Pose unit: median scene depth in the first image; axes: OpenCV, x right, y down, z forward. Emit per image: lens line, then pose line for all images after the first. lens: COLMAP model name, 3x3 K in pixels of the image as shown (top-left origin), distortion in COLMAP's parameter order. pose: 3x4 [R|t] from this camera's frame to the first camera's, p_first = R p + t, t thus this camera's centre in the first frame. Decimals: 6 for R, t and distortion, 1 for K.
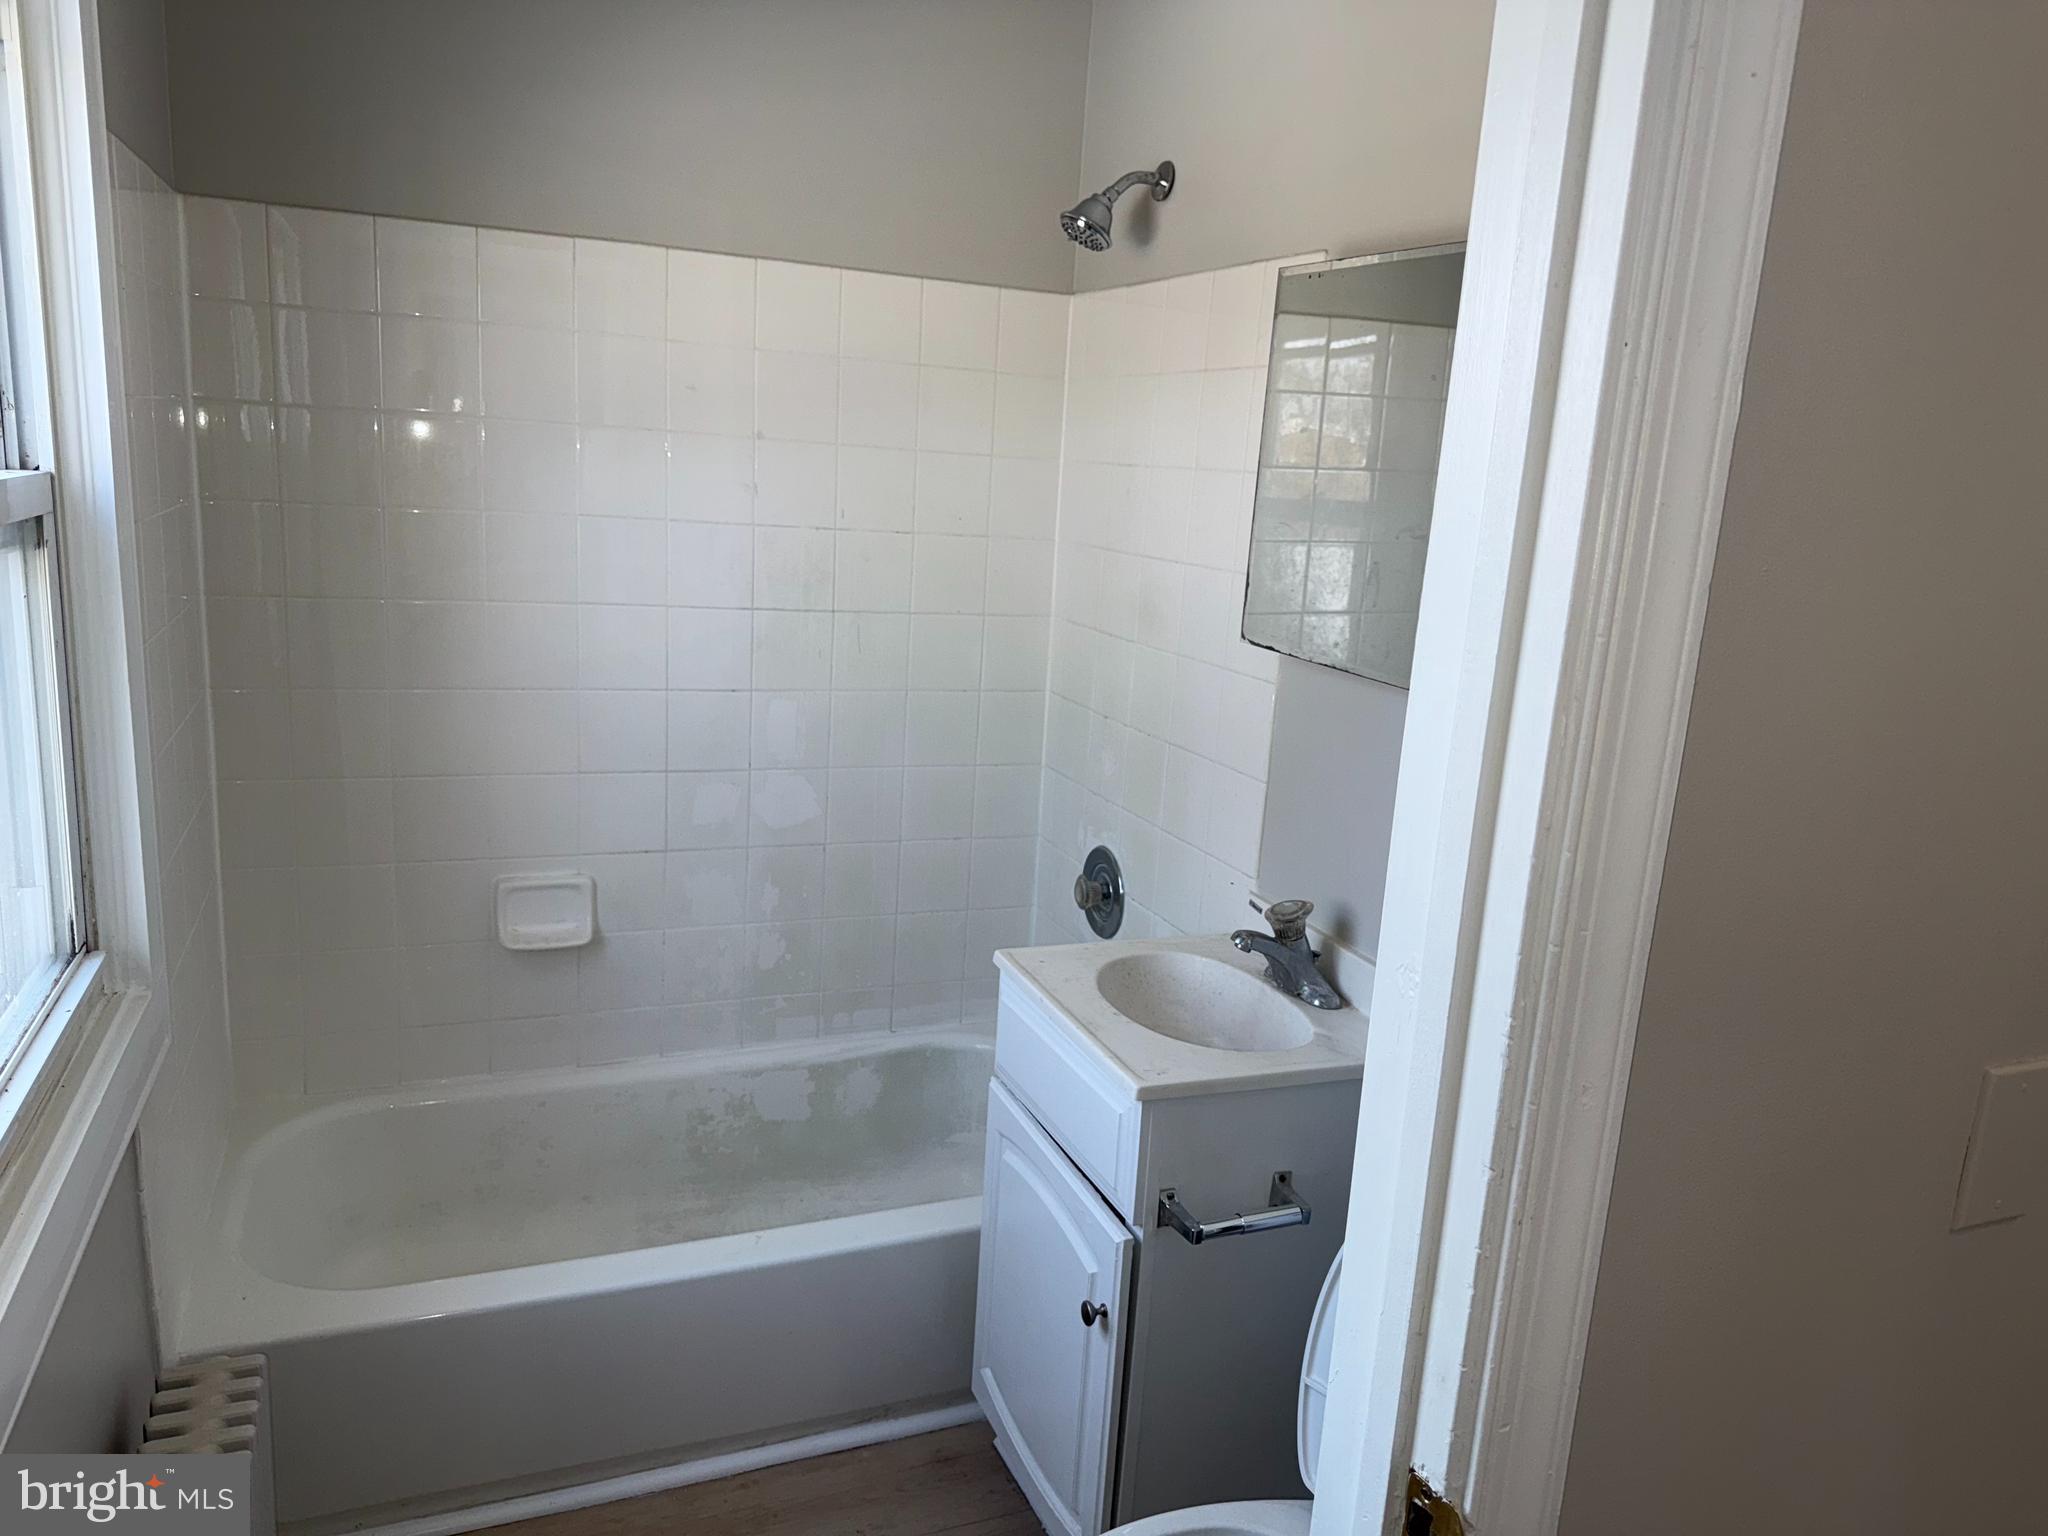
lens RADIAL K [[1472.8, 0, 1013.3], [0, 1472.8, 777.0], [0, 0, 1]] dist [0.056034, -0.051863]
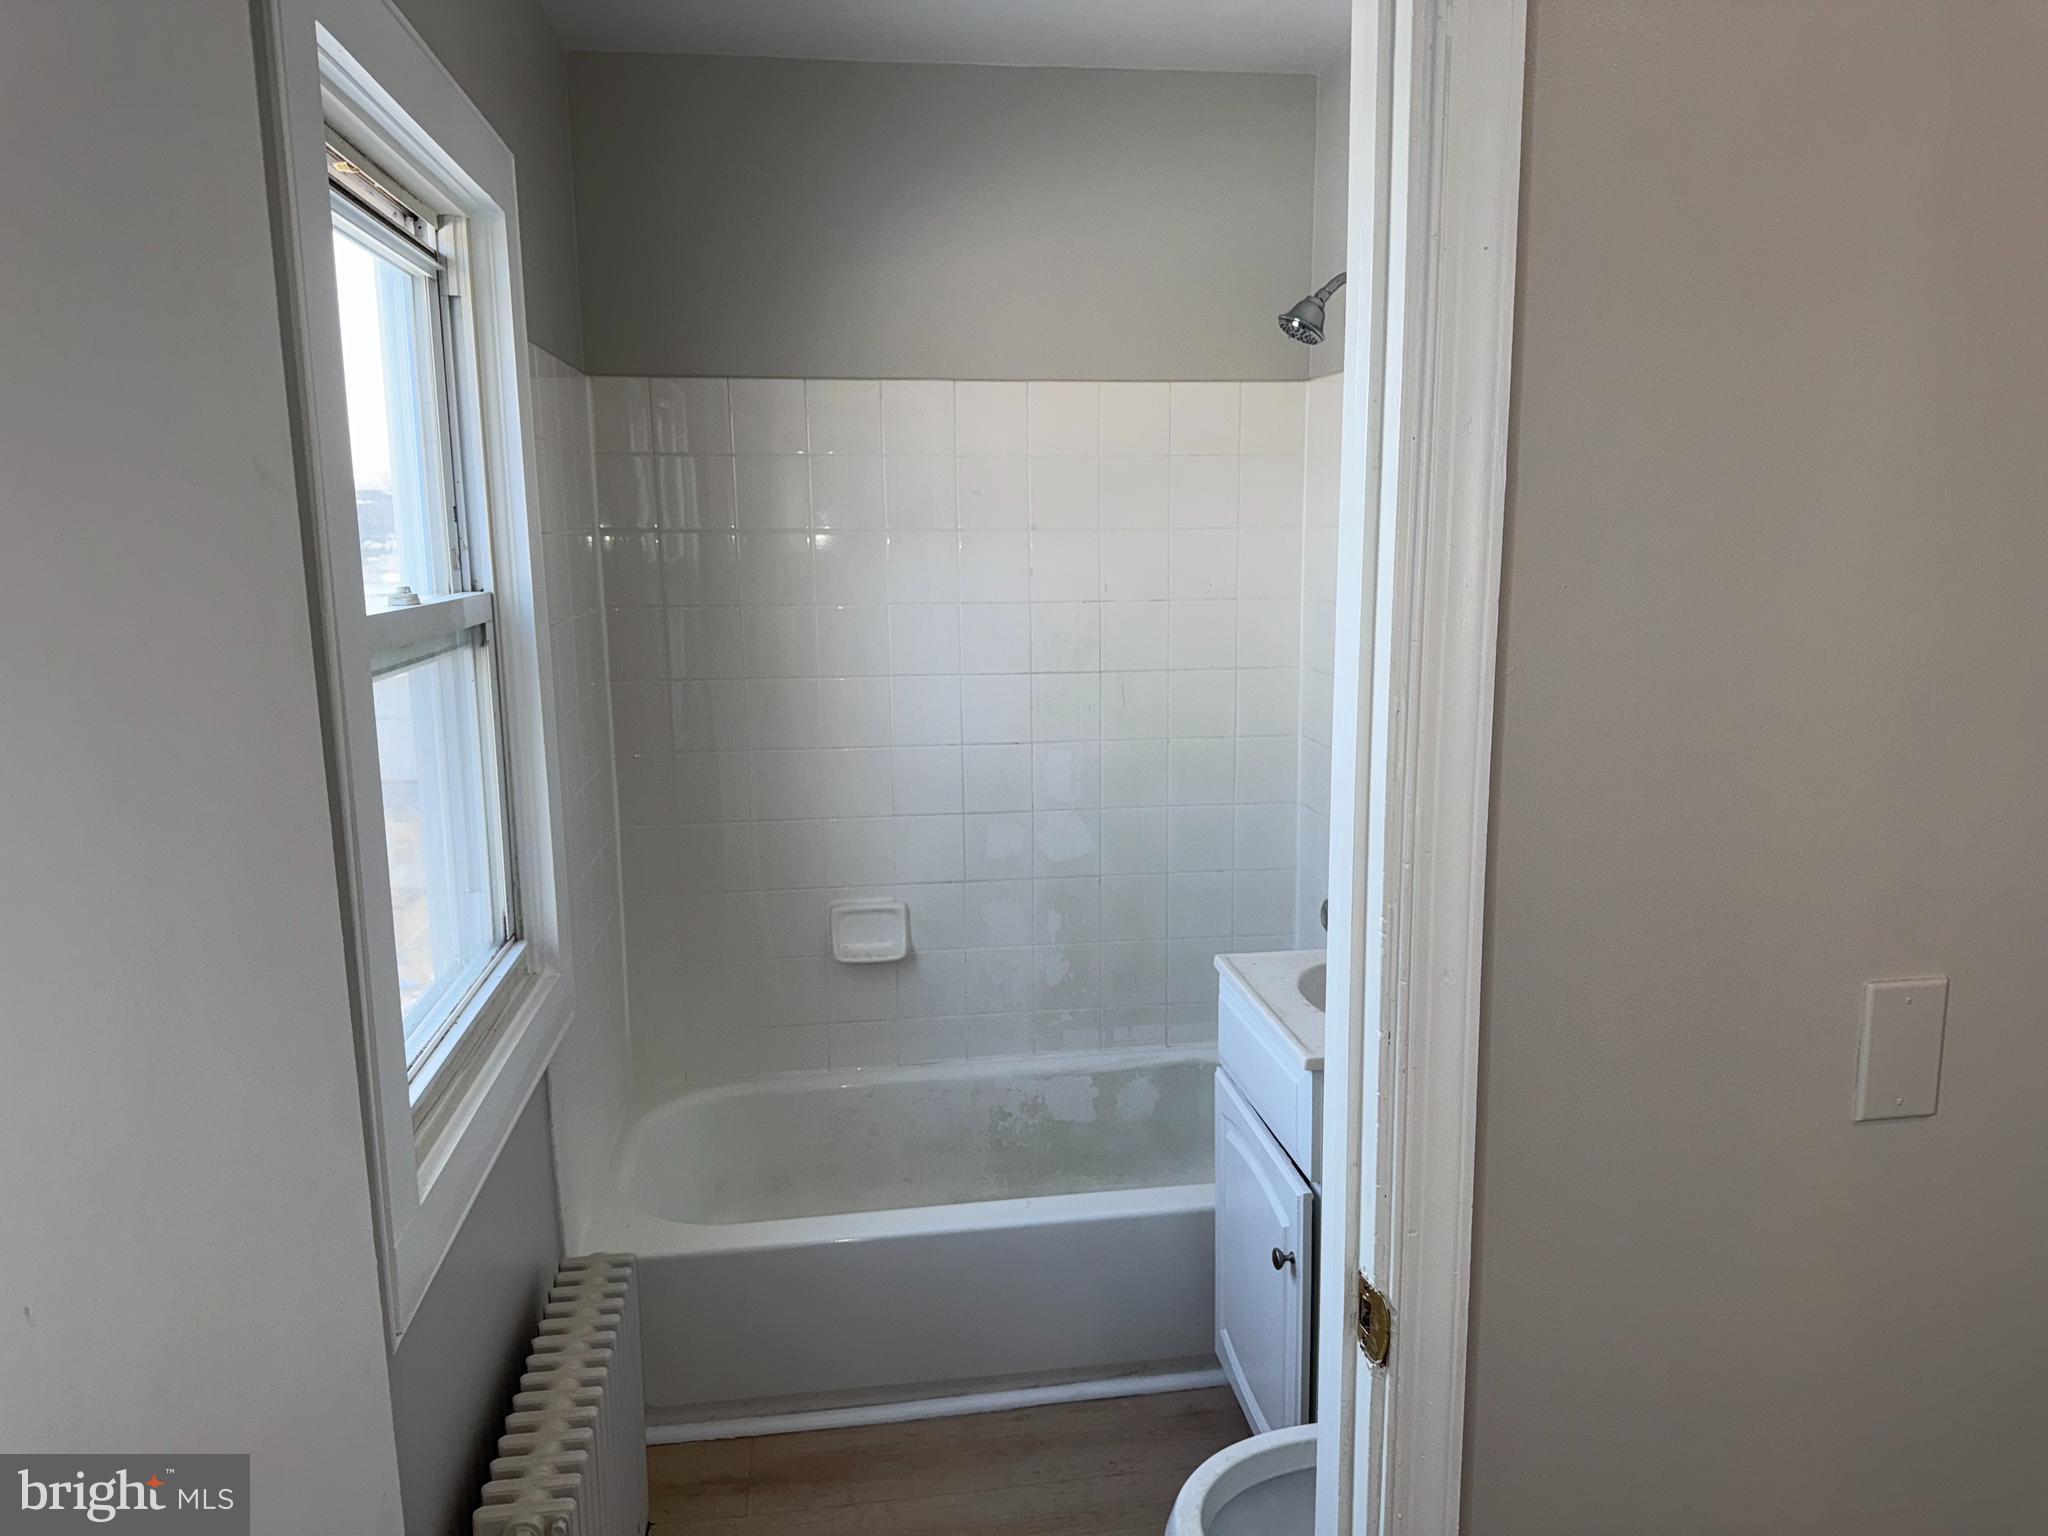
lens RADIAL K [[1430.9, 0, 1022.7], [0, 1430.9, 774.0], [0, 0, 1]] dist [0.138633, -0.232860]
pose [[0.970239, -0.027888, -0.240539, 0.104549], [0.015891, 0.998538, -0.051671, 0.028724], [0.241629, 0.046310, 0.969263, -0.123004]]
